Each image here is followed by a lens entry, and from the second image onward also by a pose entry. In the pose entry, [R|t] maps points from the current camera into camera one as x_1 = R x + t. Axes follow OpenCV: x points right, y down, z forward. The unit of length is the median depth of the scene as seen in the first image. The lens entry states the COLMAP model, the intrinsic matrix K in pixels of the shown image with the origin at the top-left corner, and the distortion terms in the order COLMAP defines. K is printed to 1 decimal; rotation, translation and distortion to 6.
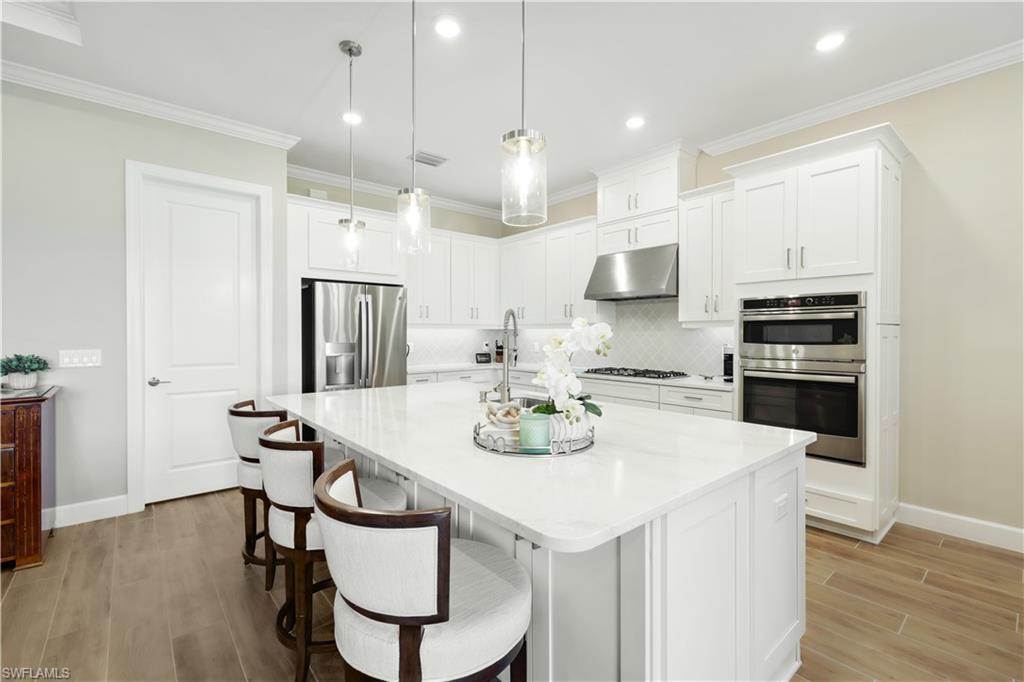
lens RADIAL K [[461.3, 0, 518.6], [0, 461.3, 338.1], [0, 0, 1]] dist [0.001582, -0.002683]
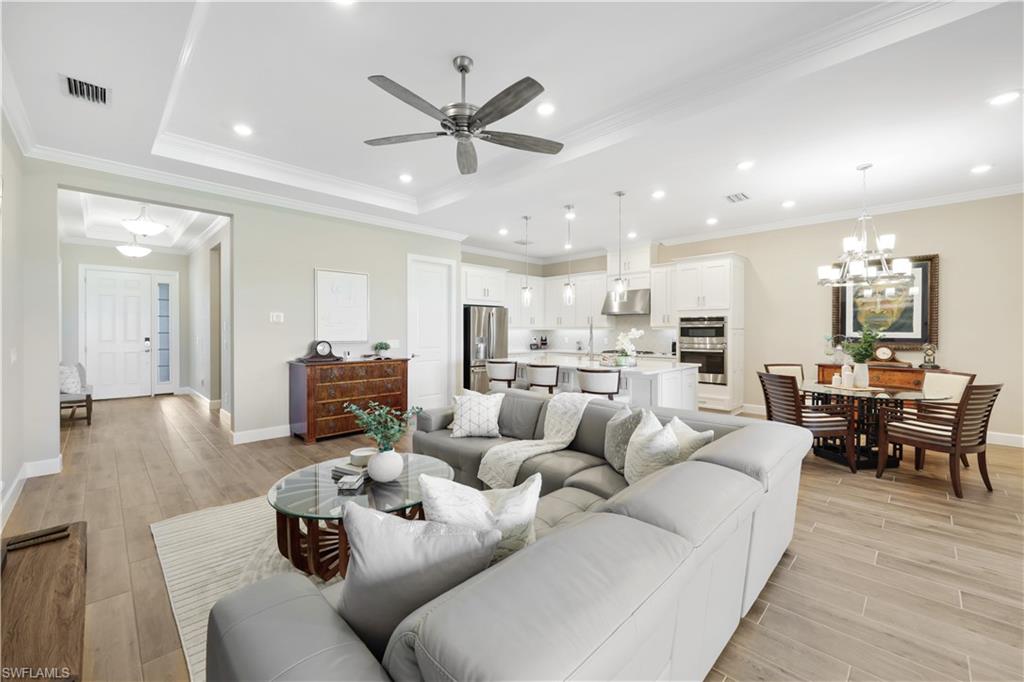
lens RADIAL K [[412.6, 0, 519.3], [0, 412.6, 336.4], [0, 0, 1]] dist [-0.001135, 0.000718]
pose [[0.996921, -0.001121, 0.078411, -0.396241], [0.001040, 0.999999, 0.001076, 0.004695], [-0.078412, -0.000991, 0.996921, -0.823226]]
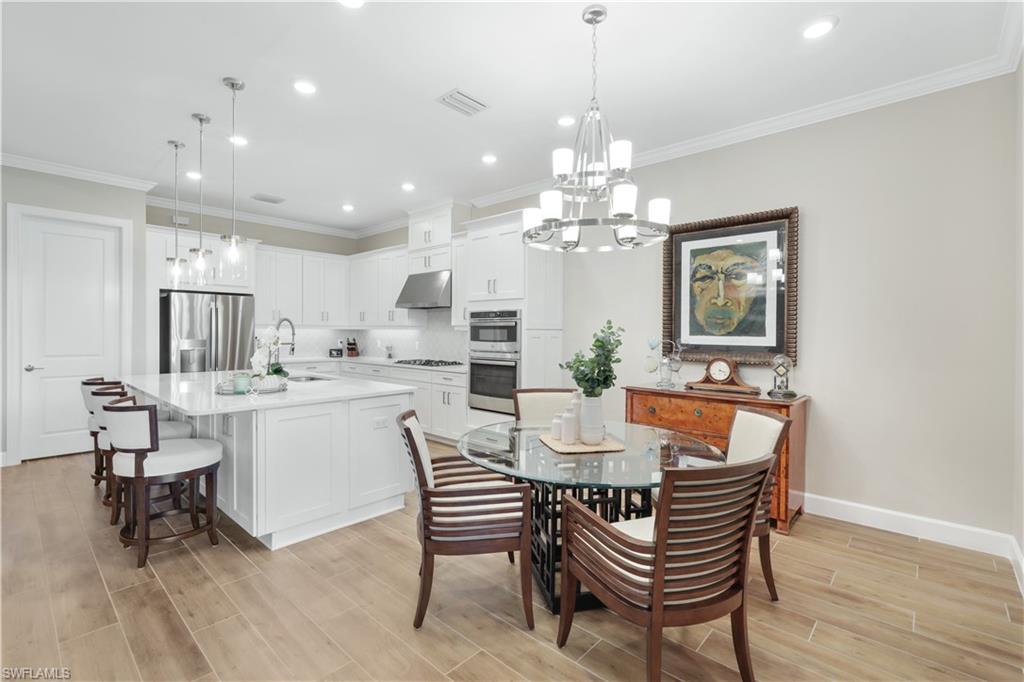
lens RADIAL K [[461.3, 0, 517.0], [0, 461.3, 336.4], [0, 0, 1]] dist [0.001582, -0.002683]
pose [[0.992321, 0.006640, 0.123508, 0.387477], [-0.006356, 0.999976, -0.002692, -0.000622], [-0.123523, 0.001887, 0.992340, -0.432844]]
